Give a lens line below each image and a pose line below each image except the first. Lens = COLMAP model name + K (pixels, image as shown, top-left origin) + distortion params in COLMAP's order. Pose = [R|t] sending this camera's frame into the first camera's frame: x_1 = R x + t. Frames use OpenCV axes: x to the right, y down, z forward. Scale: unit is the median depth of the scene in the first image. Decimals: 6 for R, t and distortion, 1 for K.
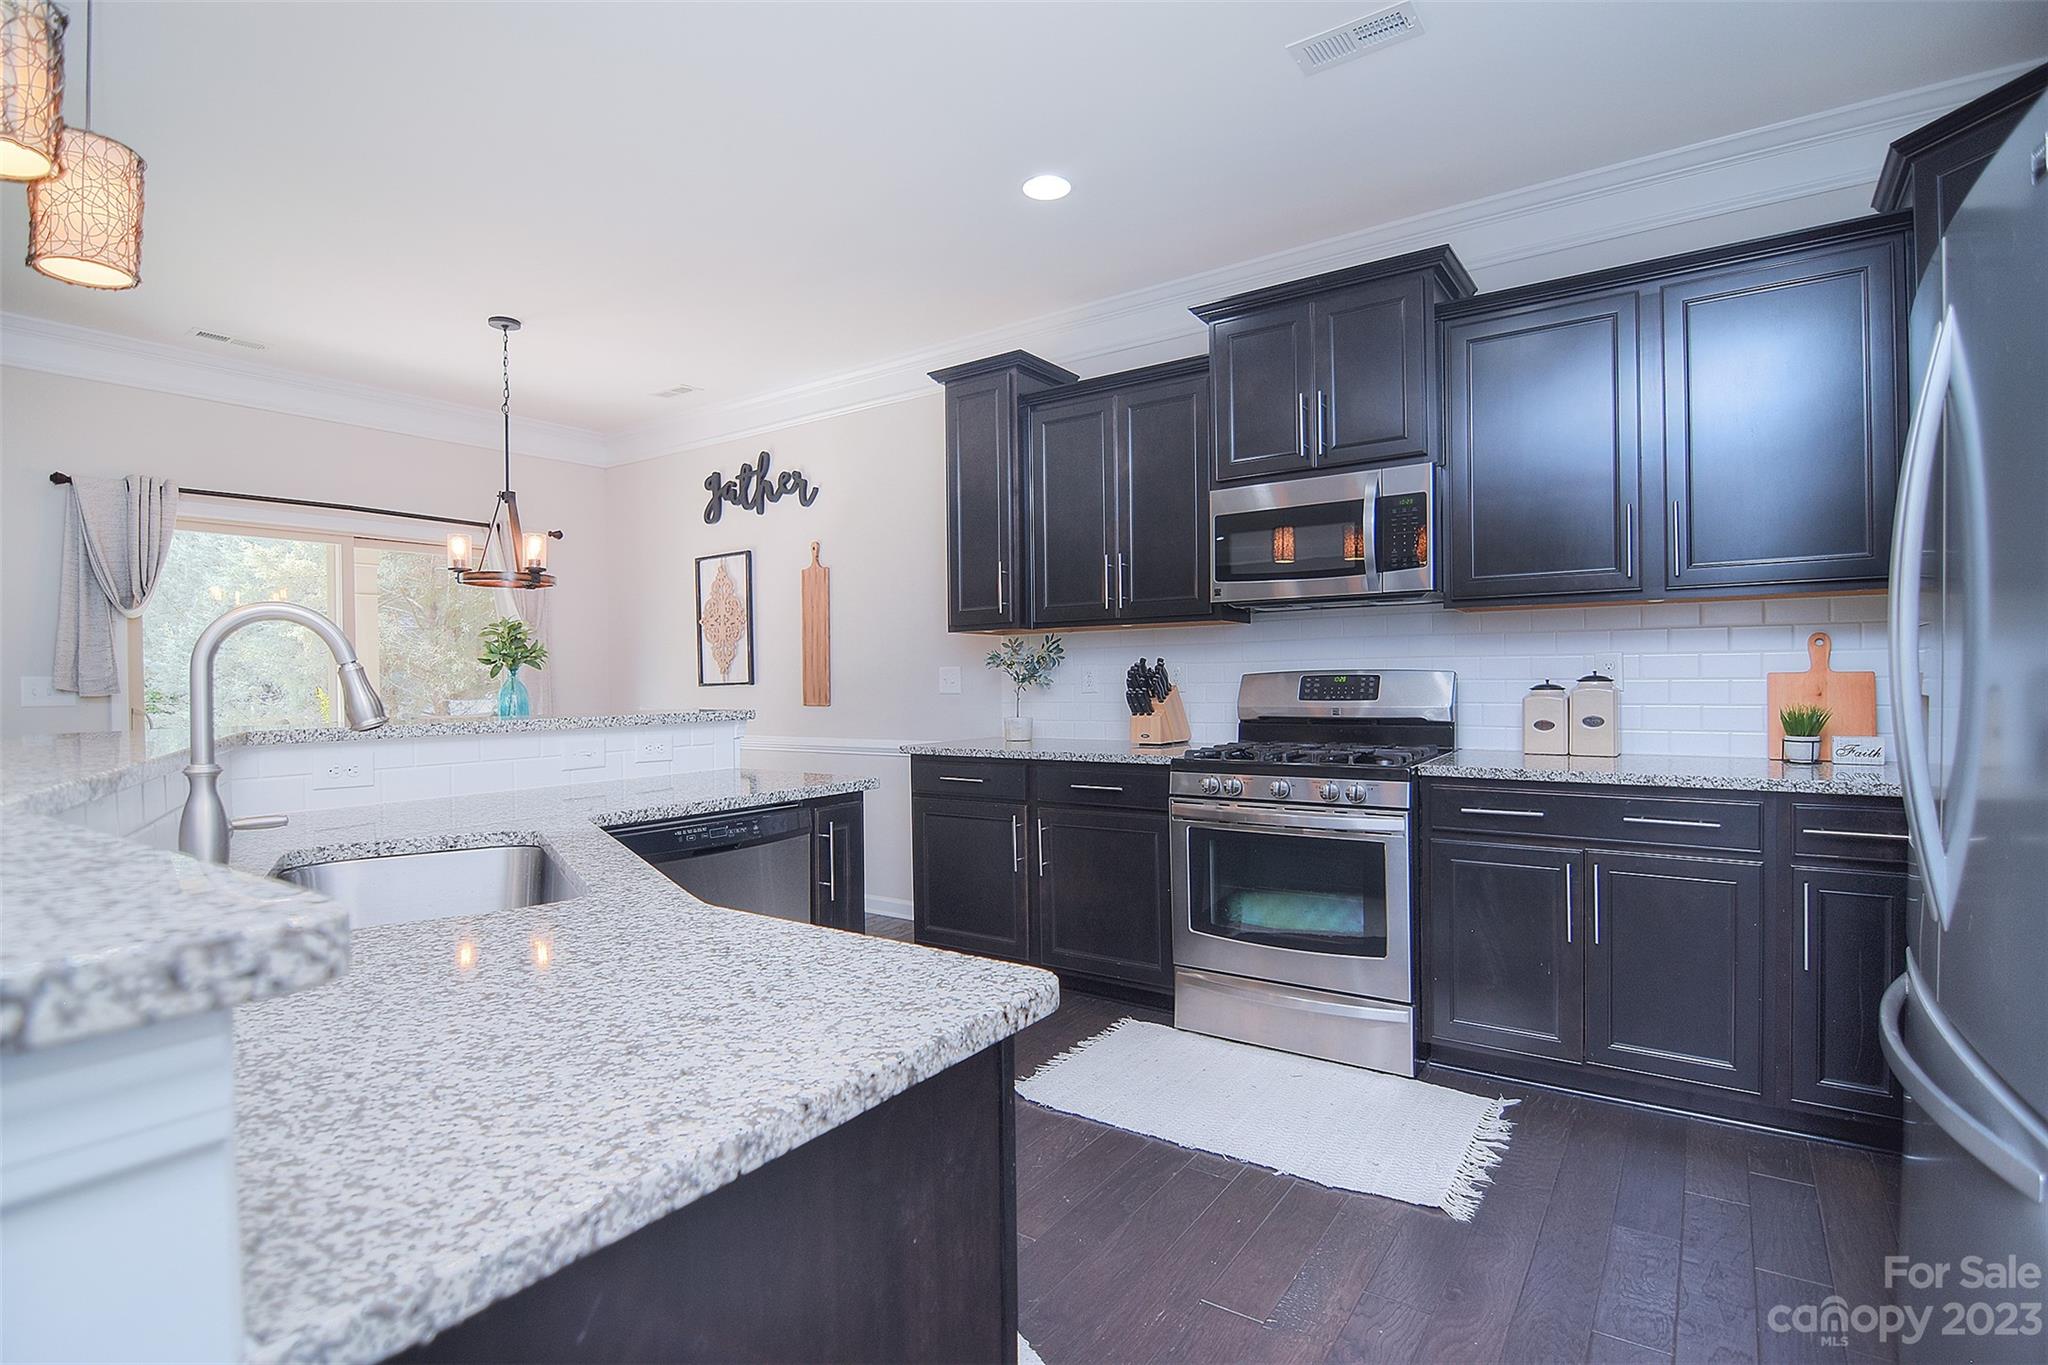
lens RADIAL K [[988.2, 0, 1028.7], [0, 988.2, 688.7], [0, 0, 1]] dist [-0.012228, -0.007494]
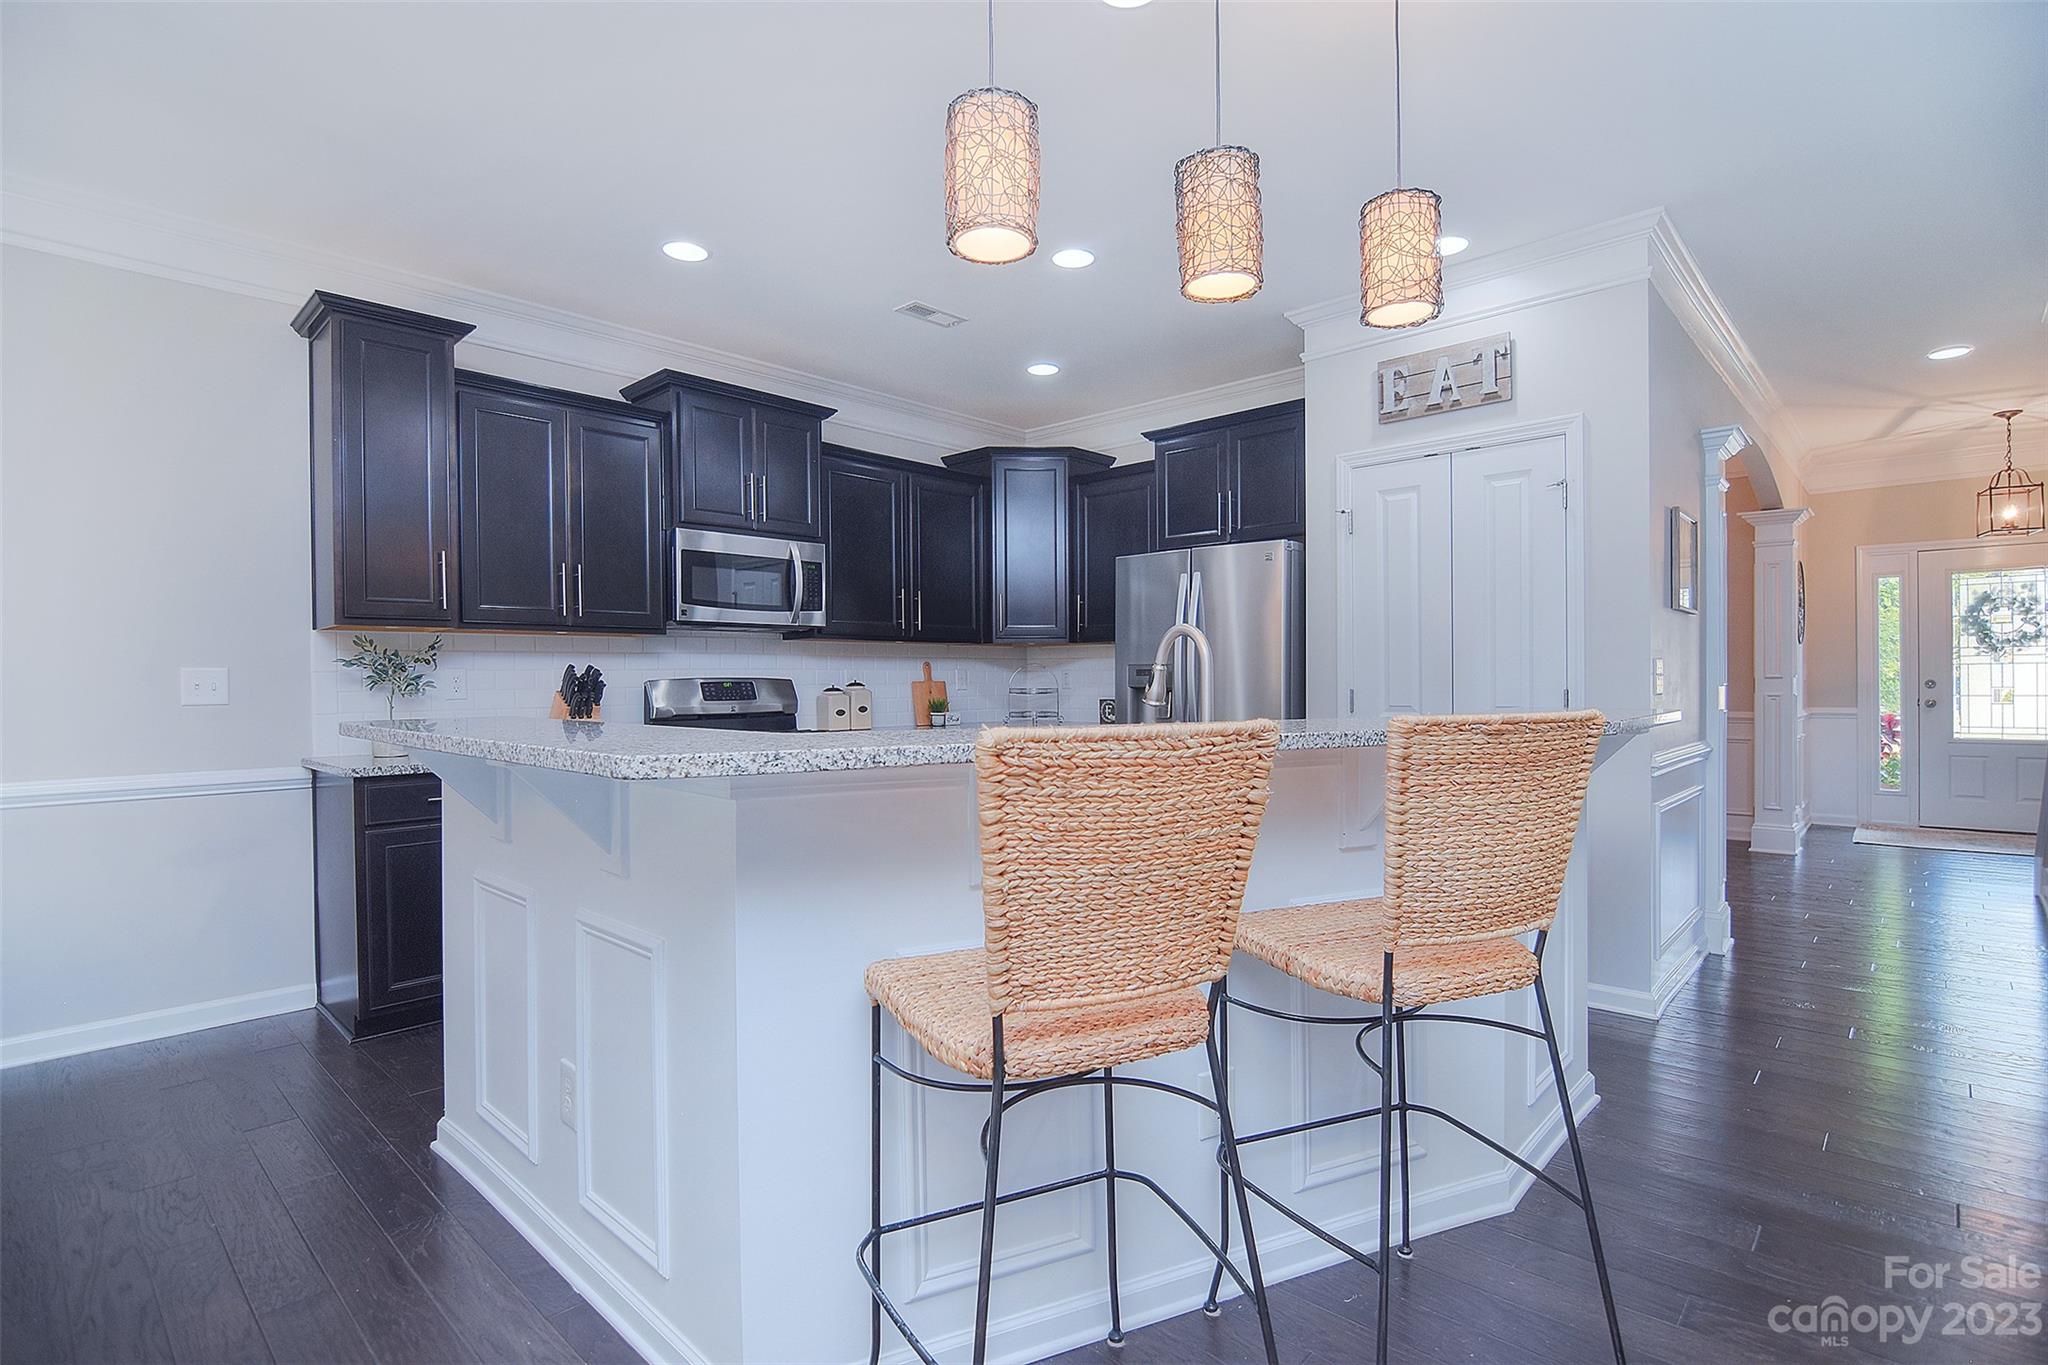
lens RADIAL K [[988.2, 0, 1027.5], [0, 988.2, 692.0], [0, 0, 1]] dist [-0.012228, -0.007494]
pose [[0.145218, -0.001146, 0.989399, -0.794004], [0.014529, 0.999894, -0.000974, 0.006547], [-0.989293, 0.014517, 0.145219, 0.339215]]
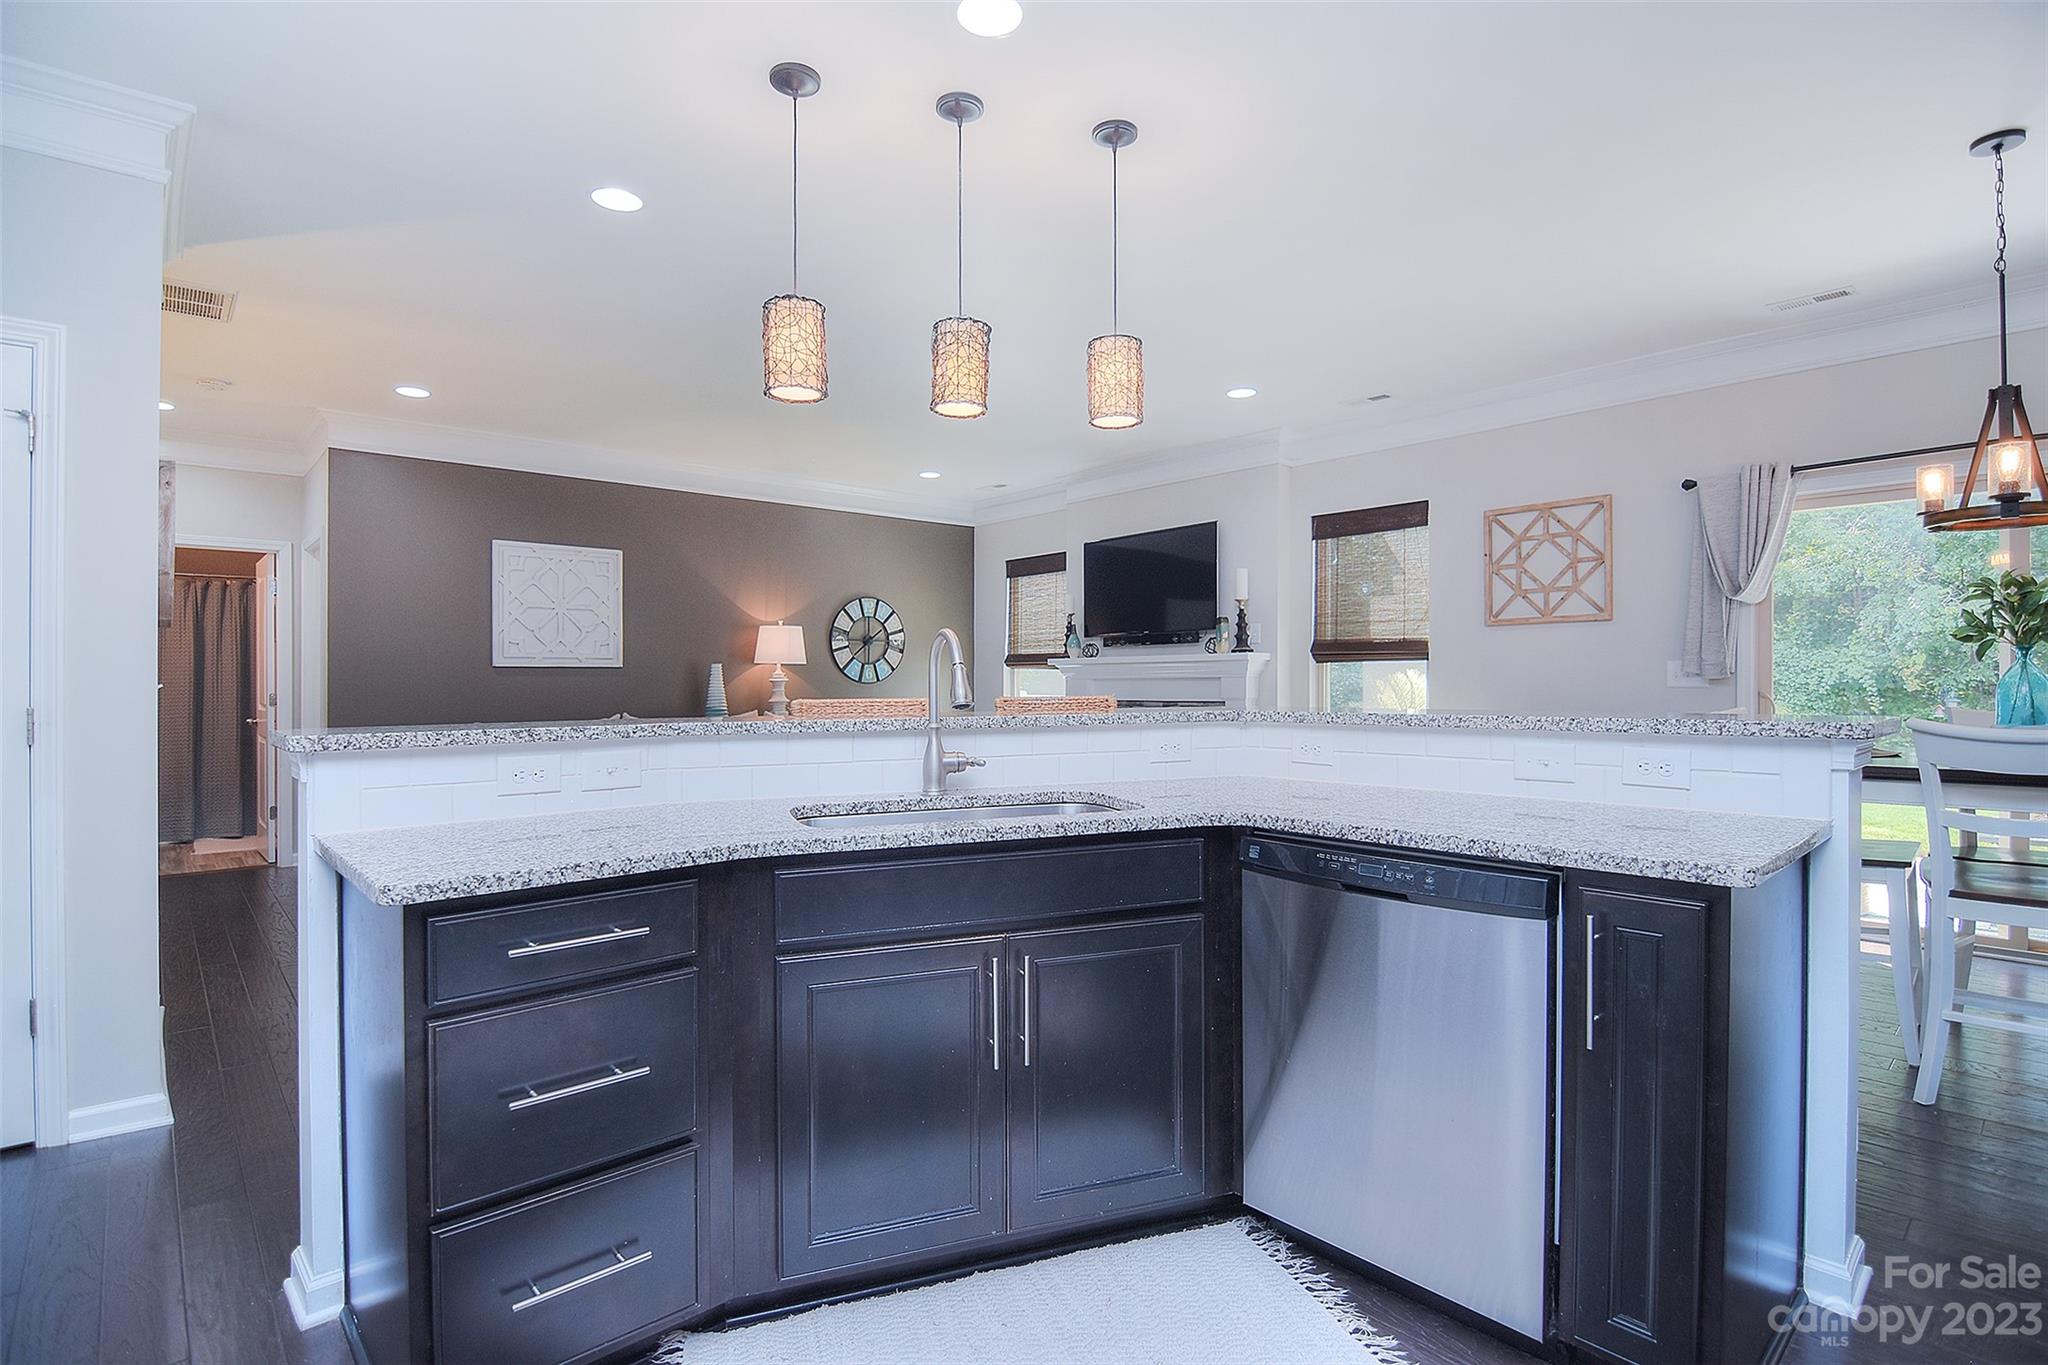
lens RADIAL K [[988.2, 0, 1033.2], [0, 988.2, 682.7], [0, 0, 1]] dist [-0.012228, -0.007494]
pose [[-0.224025, 0.017156, -0.974432, 0.279037], [0.003121, 0.999853, 0.016886, -0.009095], [0.974578, 0.000742, -0.224046, 0.509118]]
